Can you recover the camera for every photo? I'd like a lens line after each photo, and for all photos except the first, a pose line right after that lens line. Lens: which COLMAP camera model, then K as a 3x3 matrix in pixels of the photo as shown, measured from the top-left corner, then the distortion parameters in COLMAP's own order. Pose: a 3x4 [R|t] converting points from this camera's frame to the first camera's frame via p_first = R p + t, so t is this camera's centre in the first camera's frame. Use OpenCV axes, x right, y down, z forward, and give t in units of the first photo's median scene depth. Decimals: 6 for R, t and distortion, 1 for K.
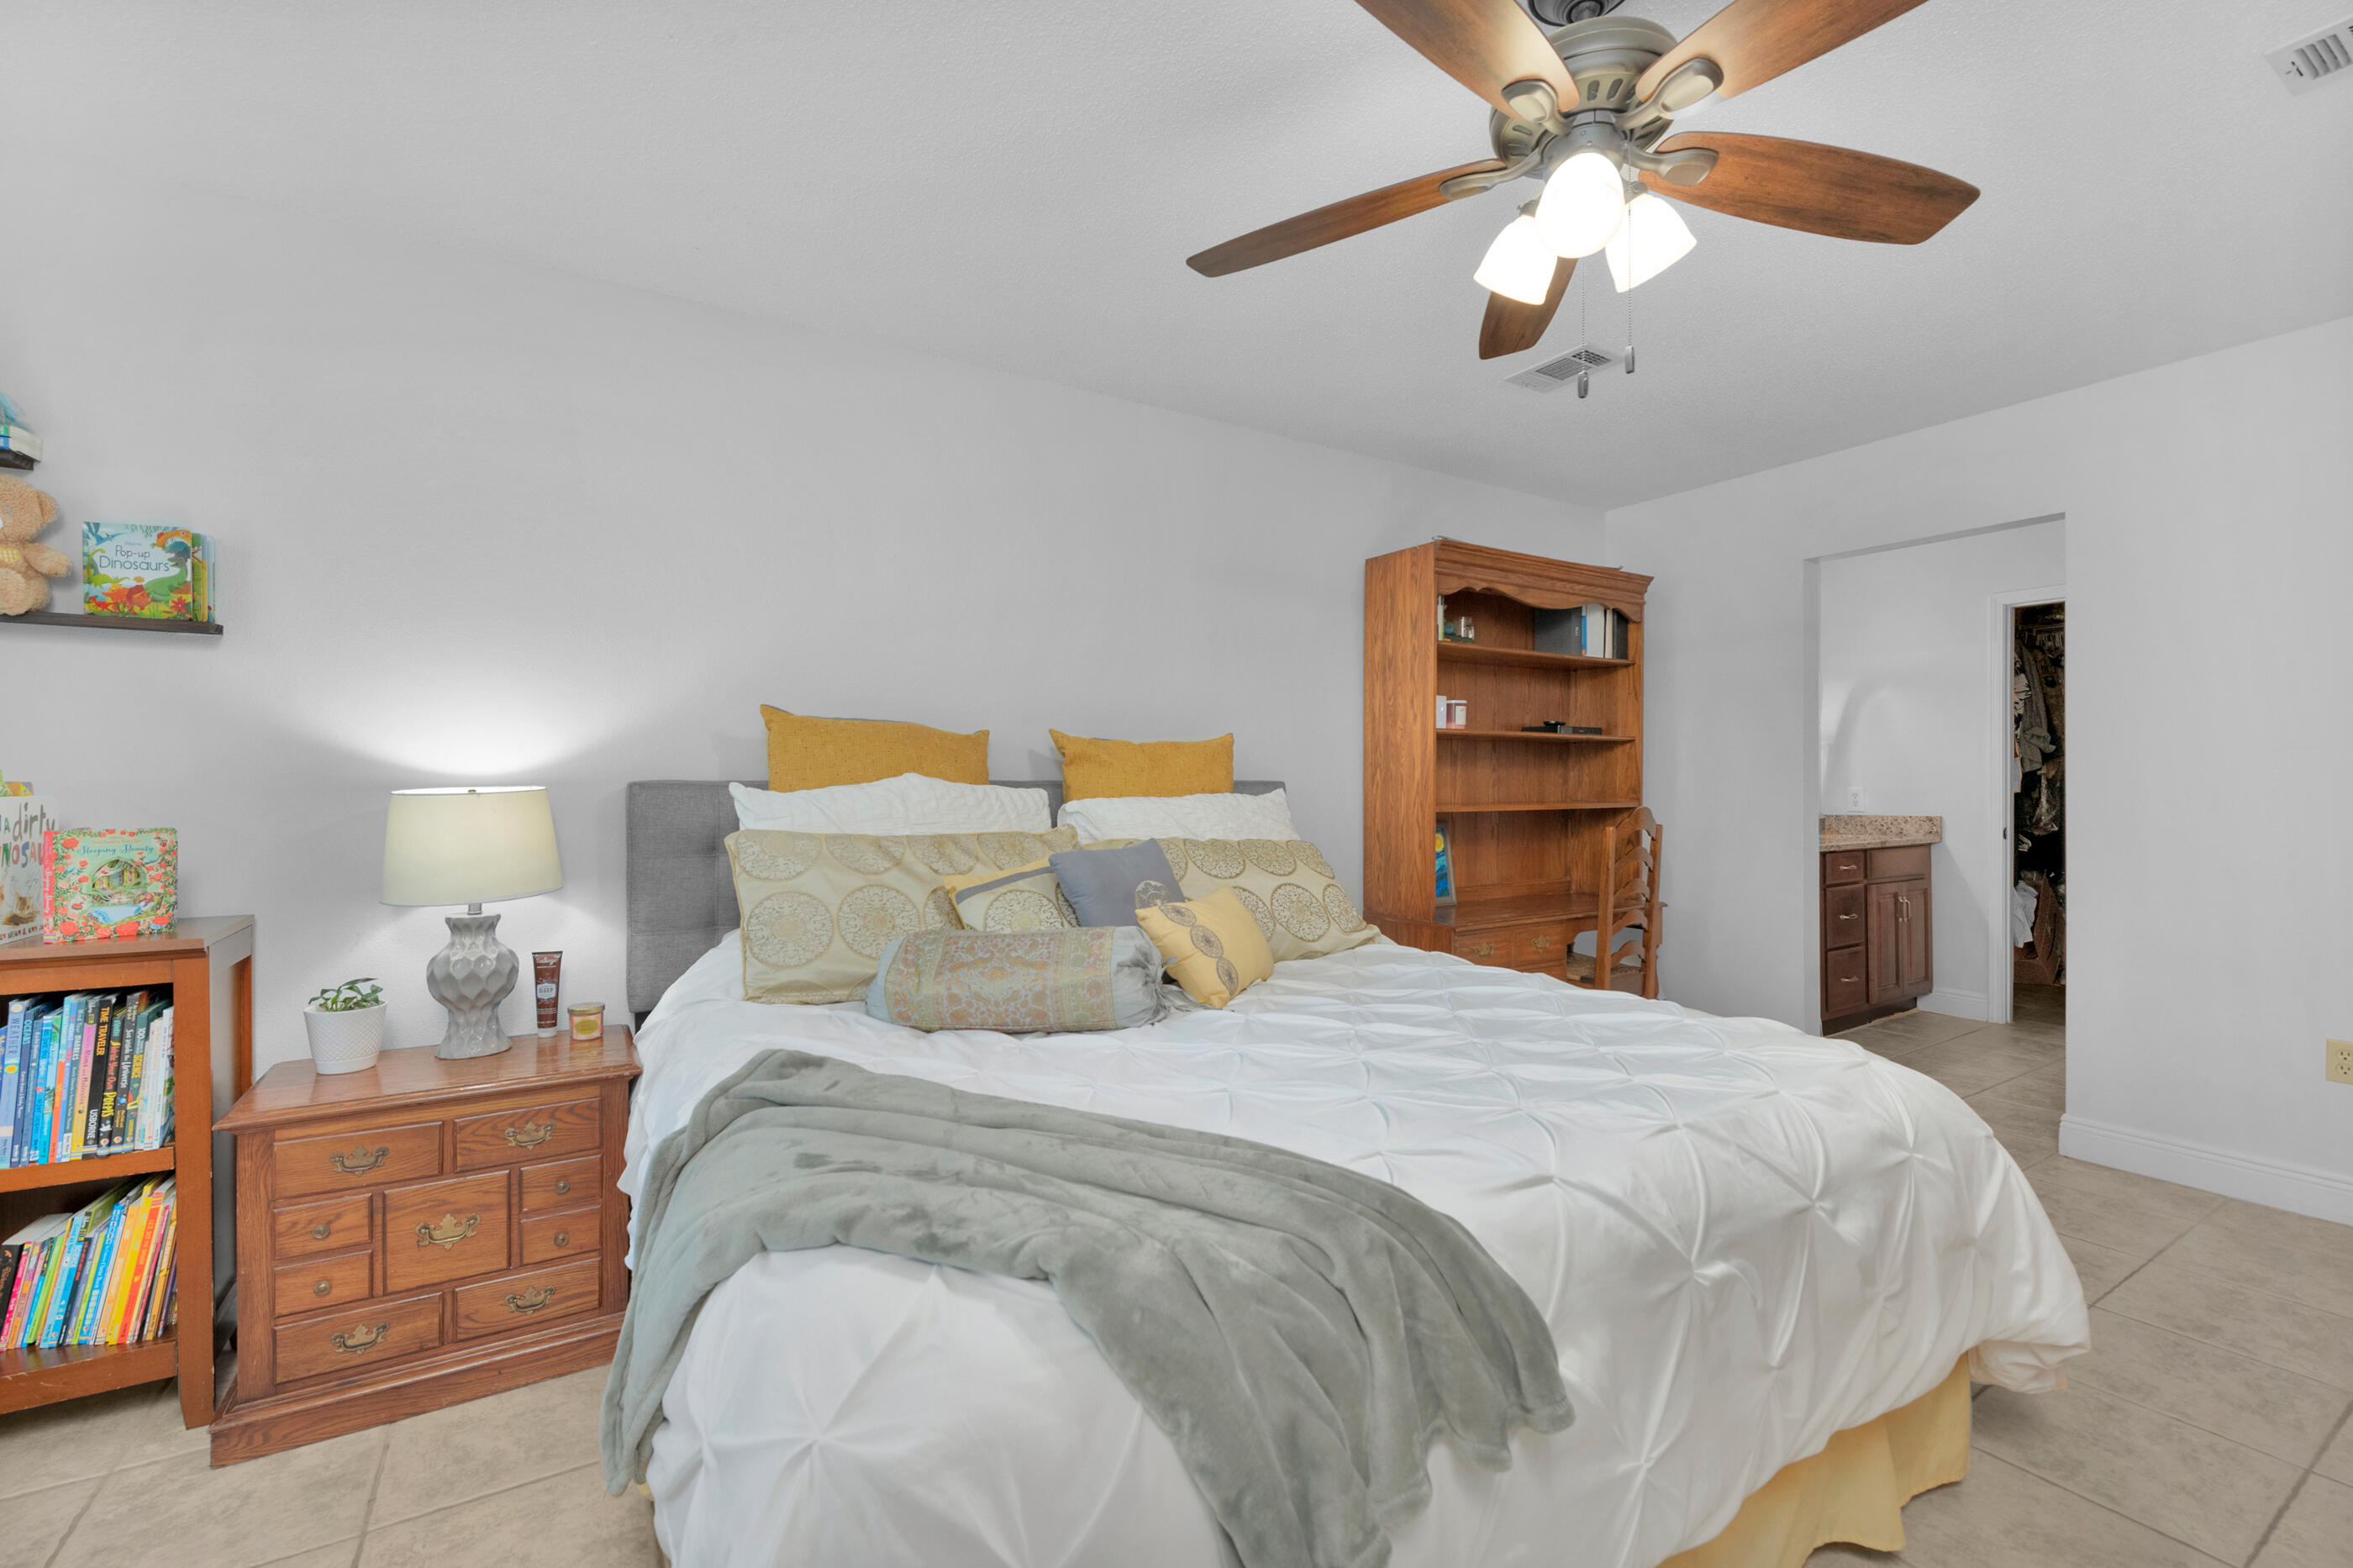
lens RADIAL K [[989.2, 0, 1174.2], [0, 989.2, 788.5], [0, 0, 1]] dist [0.004546, -0.004868]
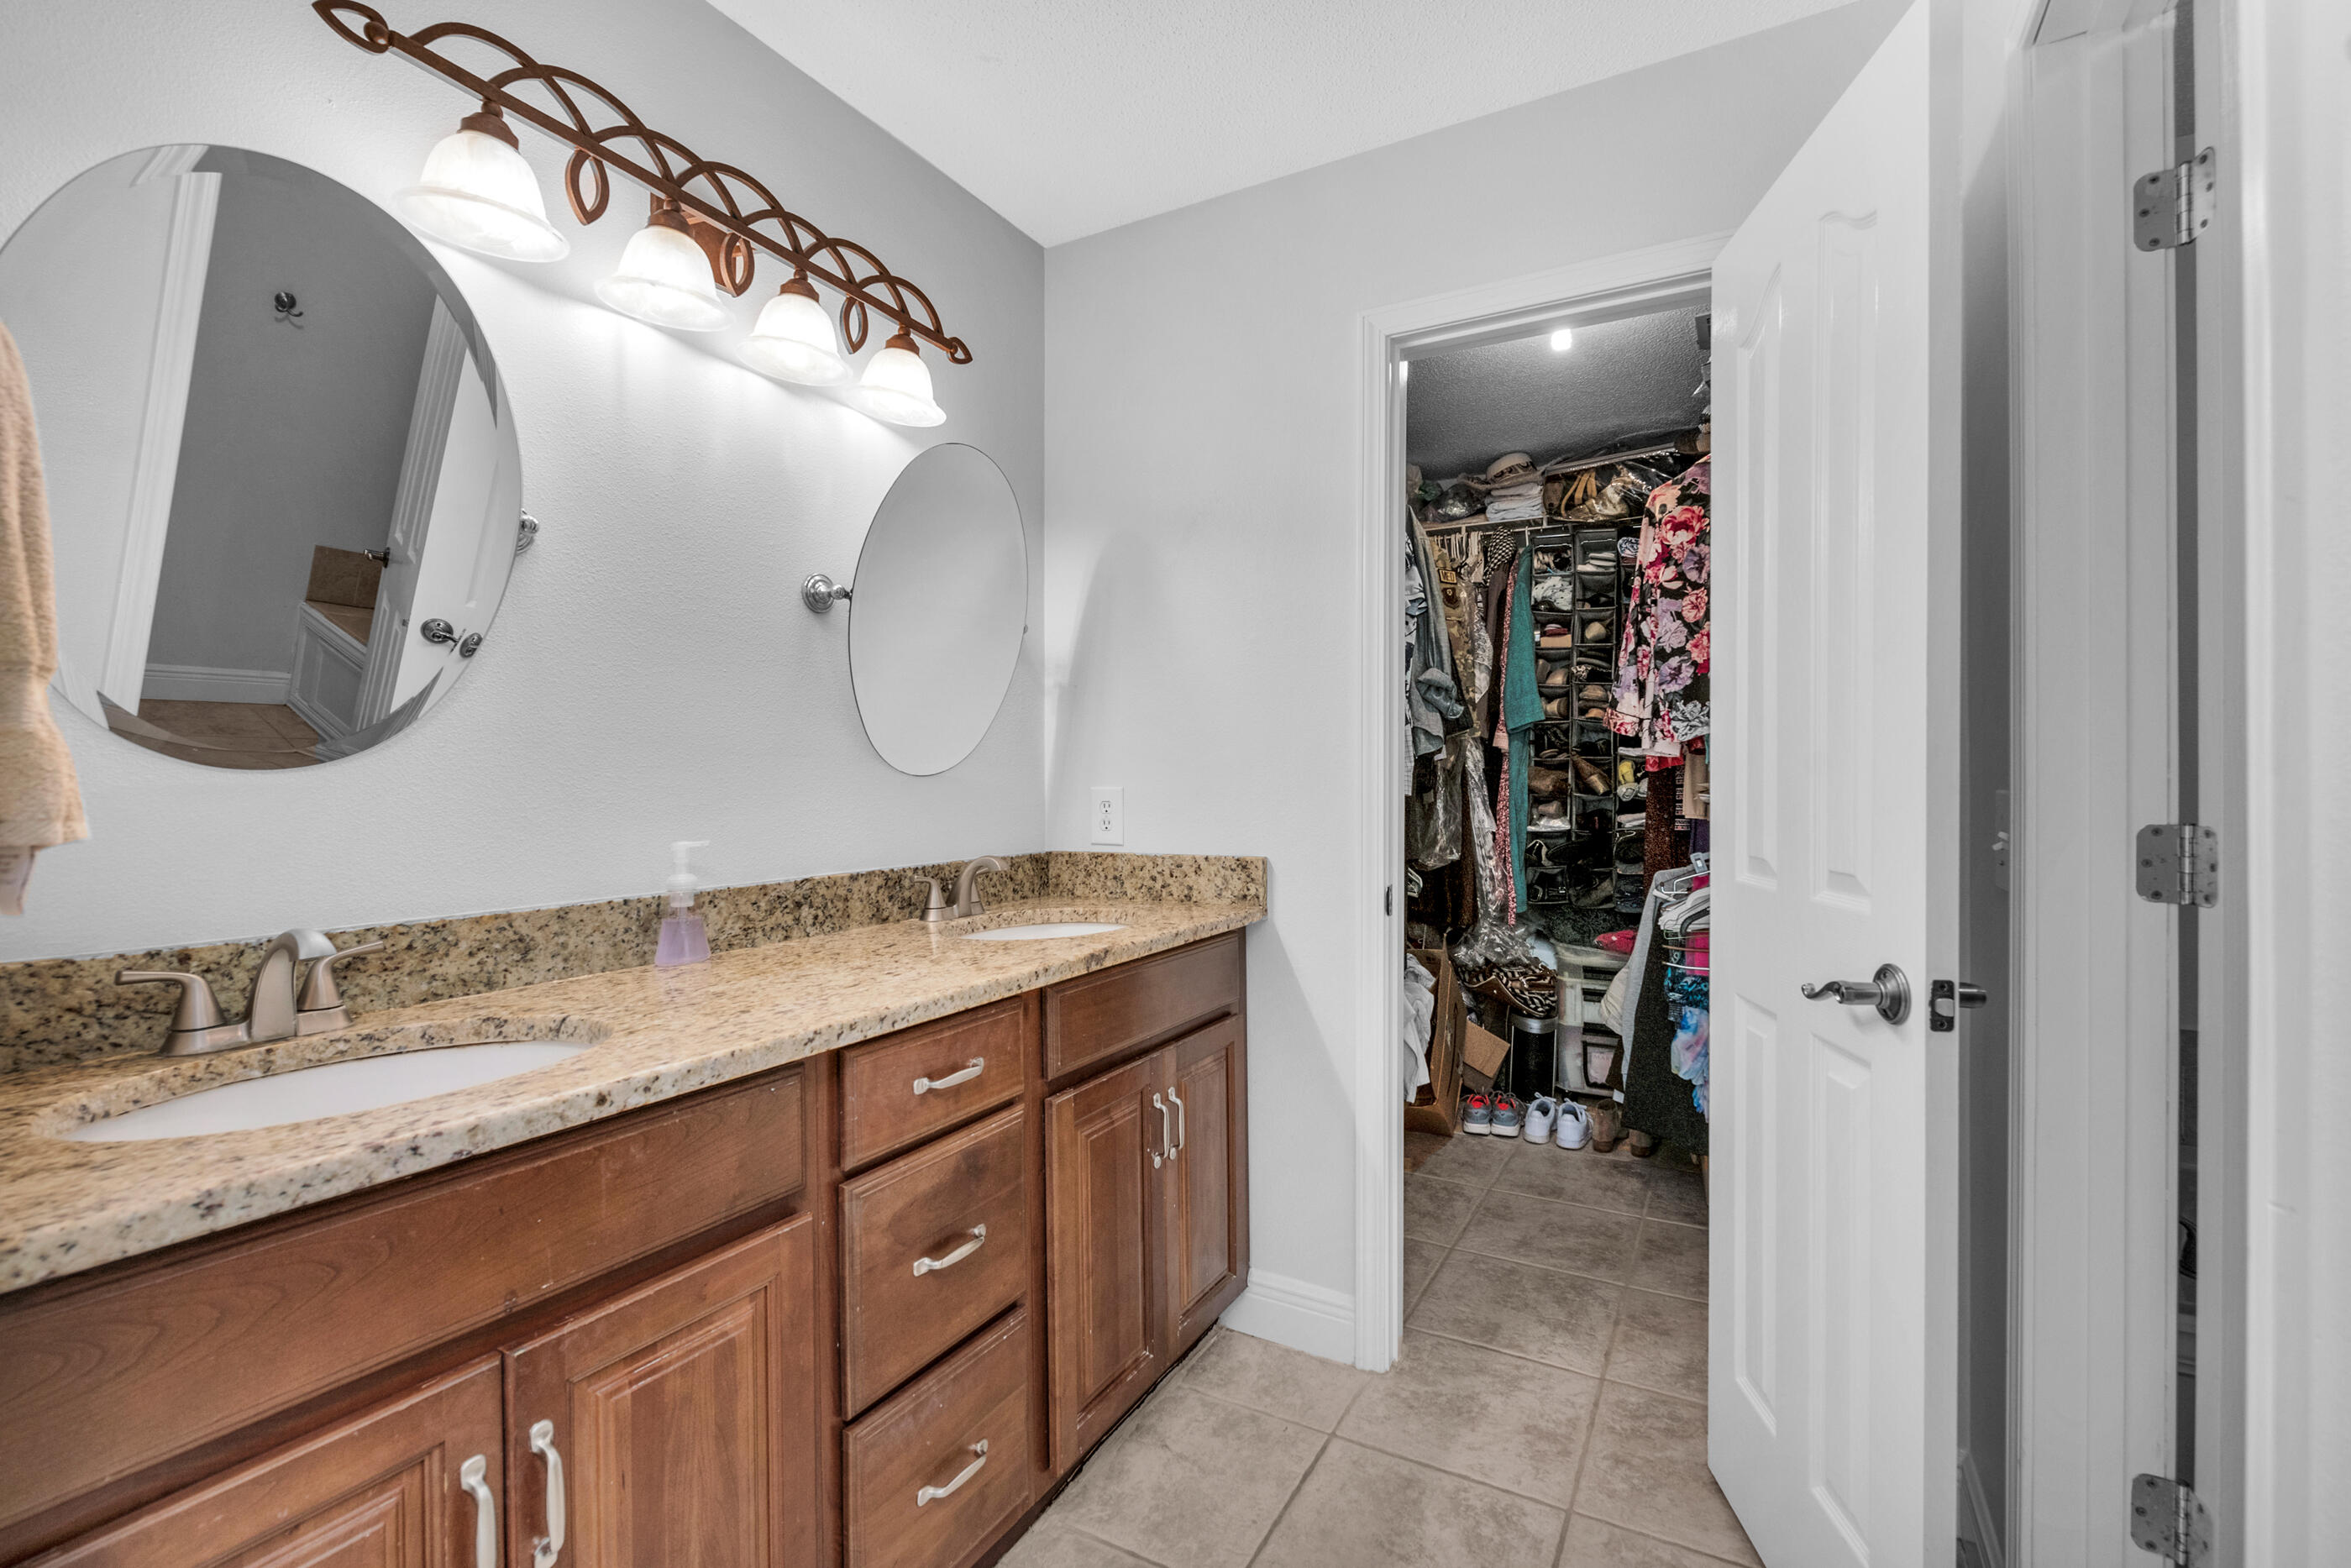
lens RADIAL K [[988.4, 0, 1184.4], [0, 988.4, 783.6], [0, 0, 1]] dist [0.004546, -0.004868]
pose [[0.880307, 0.000656, 0.474404, 0.510805], [-0.002163, 0.999994, 0.002630, -0.003266], [-0.474400, -0.003341, 0.880303, 0.608522]]
